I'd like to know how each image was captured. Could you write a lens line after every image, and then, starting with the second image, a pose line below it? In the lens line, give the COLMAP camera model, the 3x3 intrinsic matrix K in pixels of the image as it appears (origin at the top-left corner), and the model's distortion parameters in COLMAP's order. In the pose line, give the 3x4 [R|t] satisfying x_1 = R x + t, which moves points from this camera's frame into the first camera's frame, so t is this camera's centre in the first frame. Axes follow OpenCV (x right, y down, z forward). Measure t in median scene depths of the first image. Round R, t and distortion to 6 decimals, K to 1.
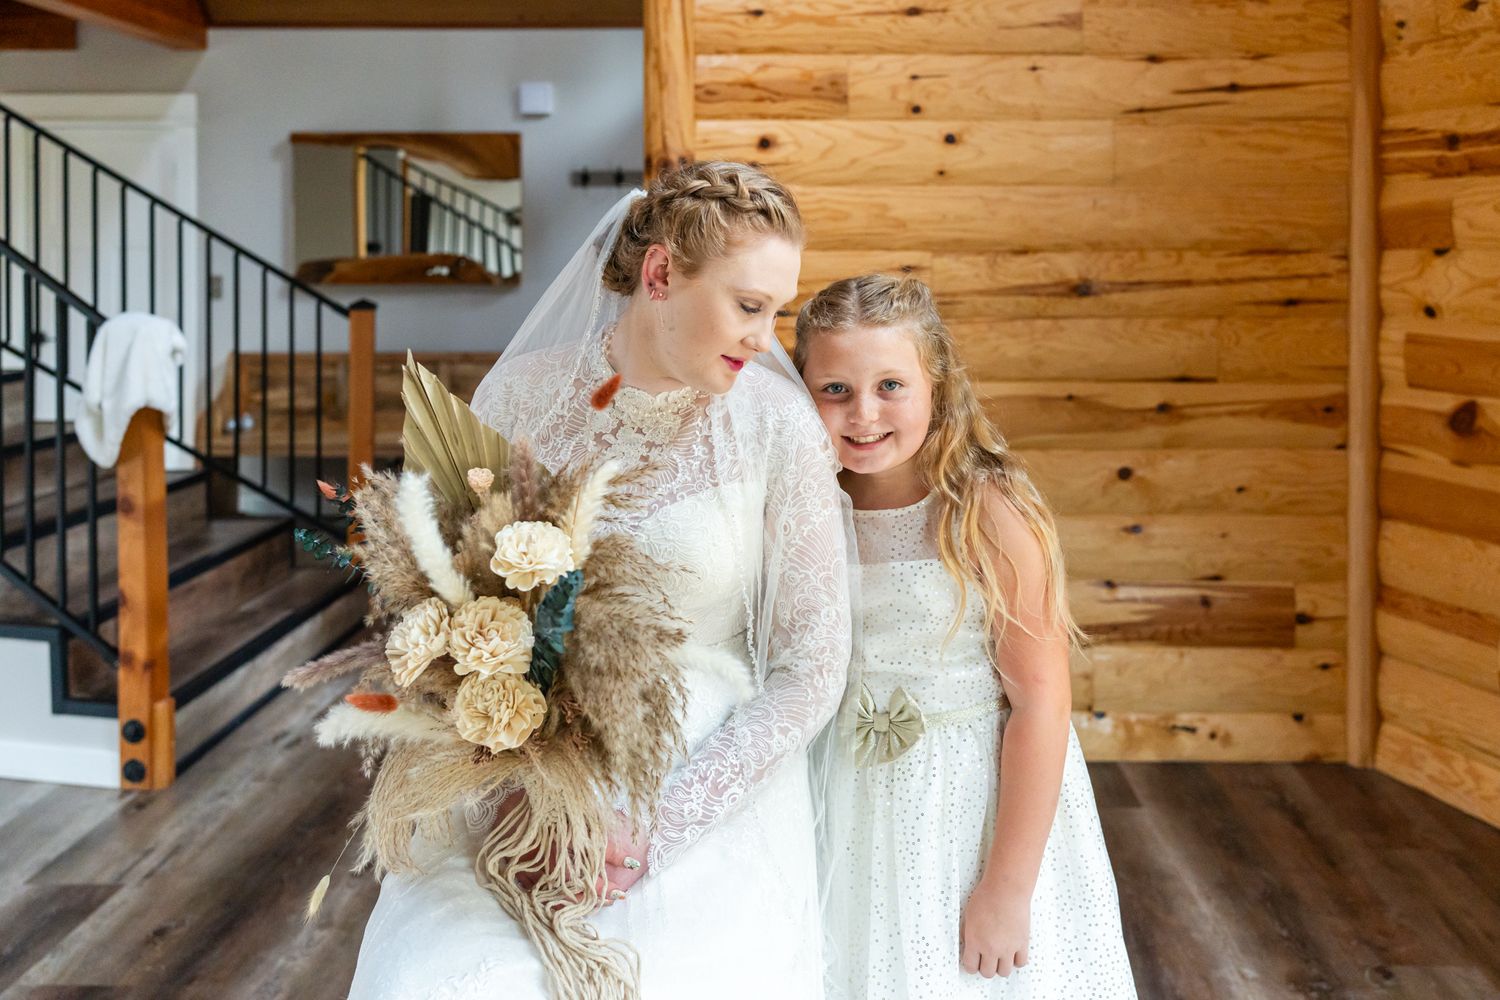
lens RADIAL K [[1414.9, 0, 805.2], [0, 1414.9, 265.2], [0, 0, 1]] dist [0.009613, -0.017083]
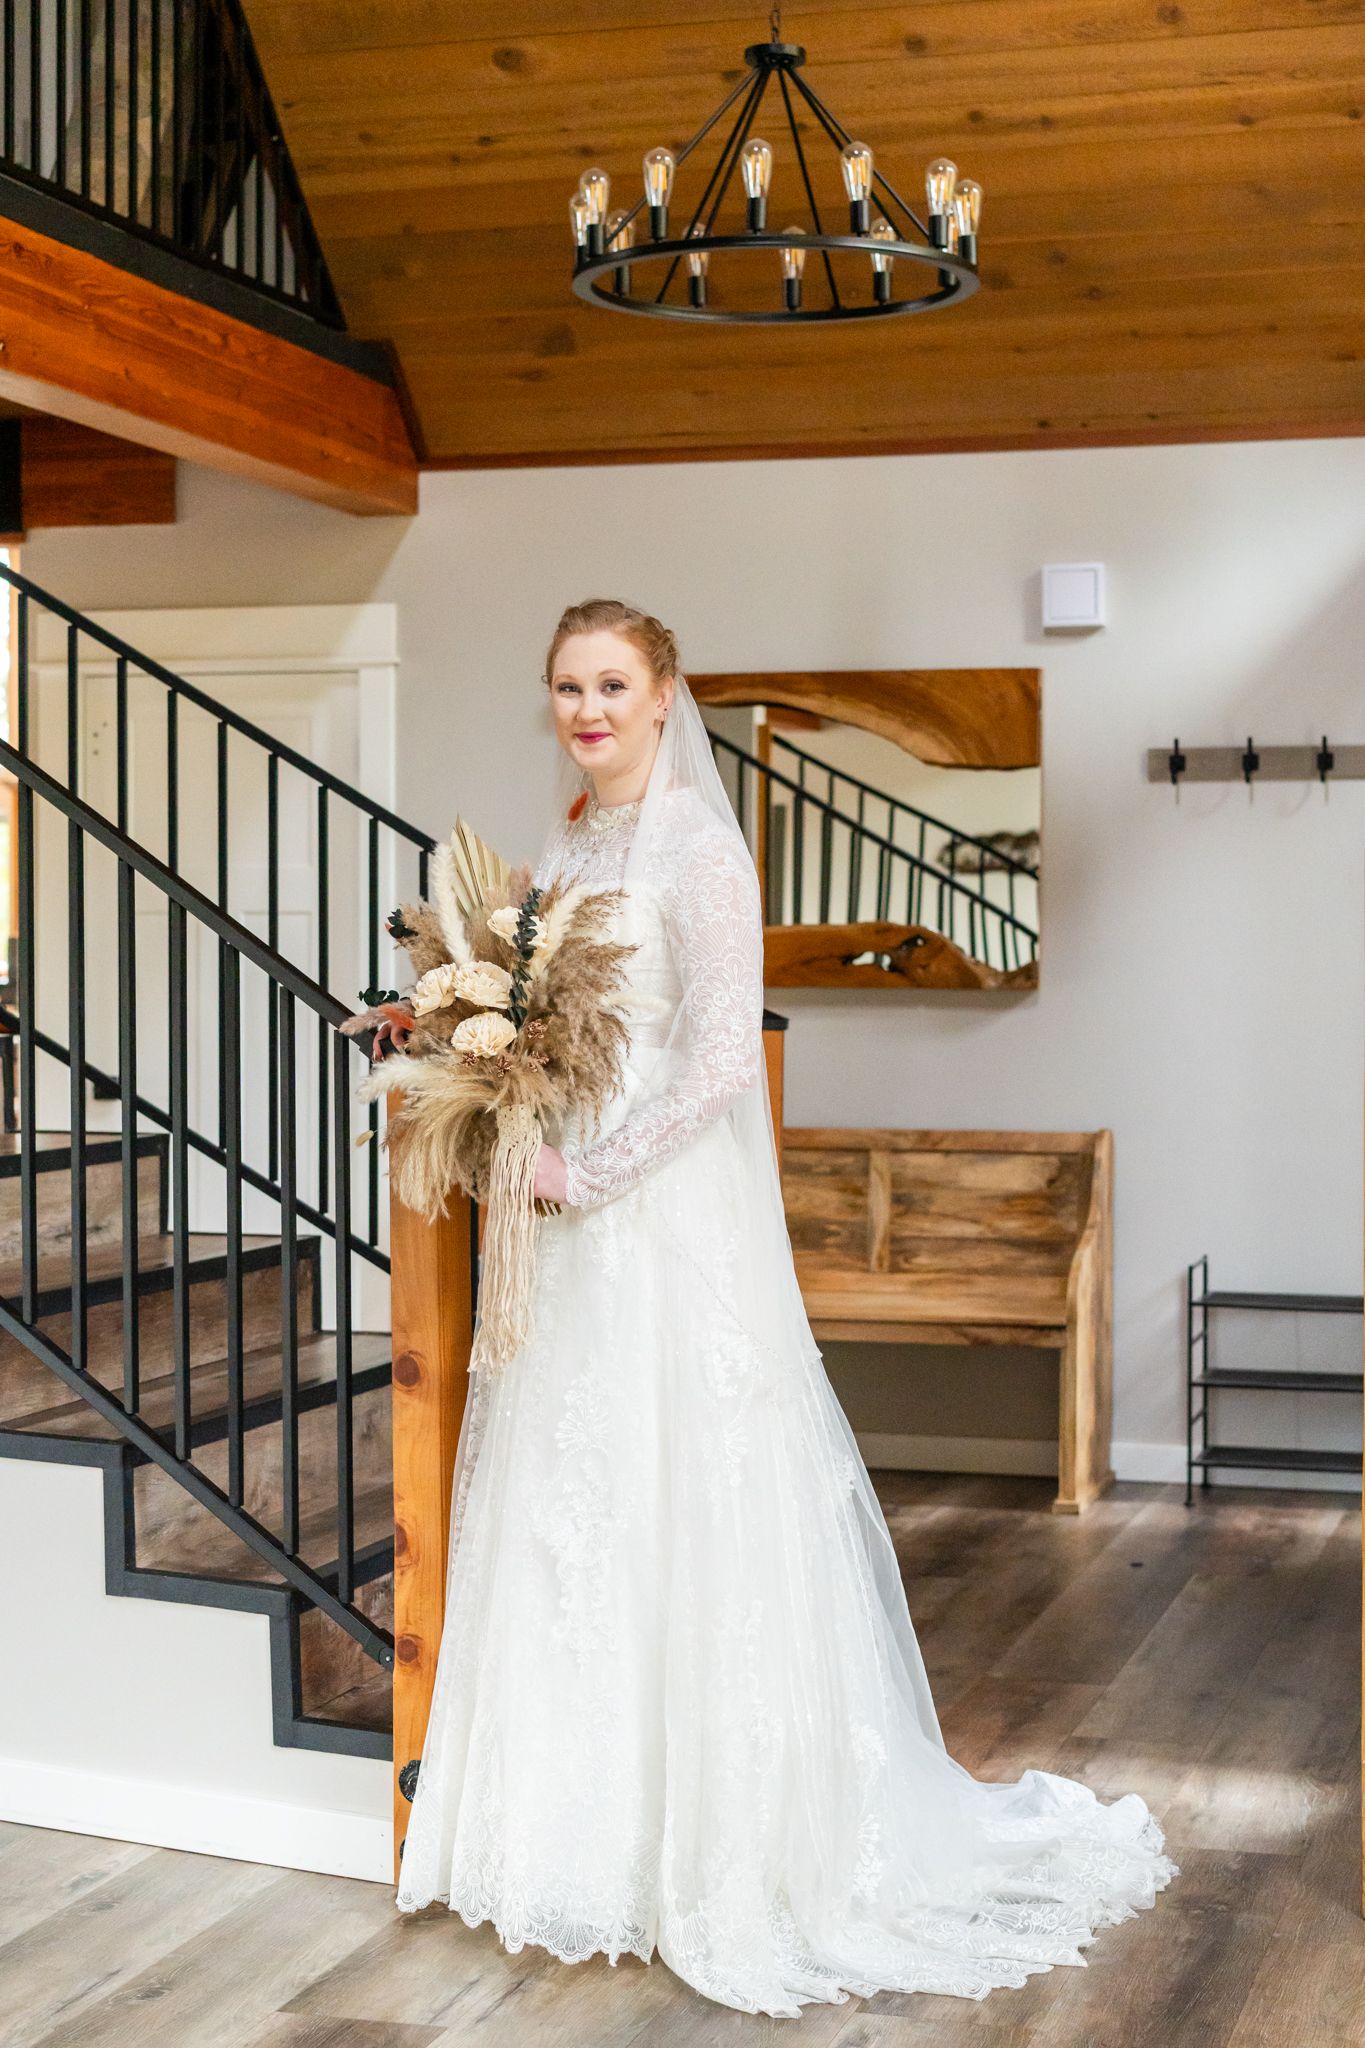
lens RADIAL K [[3223.0, 0, 725.2], [0, 3223.0, 1026.7], [0, 0, 1]] dist [0.008709, -0.072364]
pose [[0.962668, 0.010755, -0.270470, -0.025699], [-0.005283, 0.999767, 0.020949, 0.010020], [0.270632, -0.018738, 0.962500, -0.158673]]
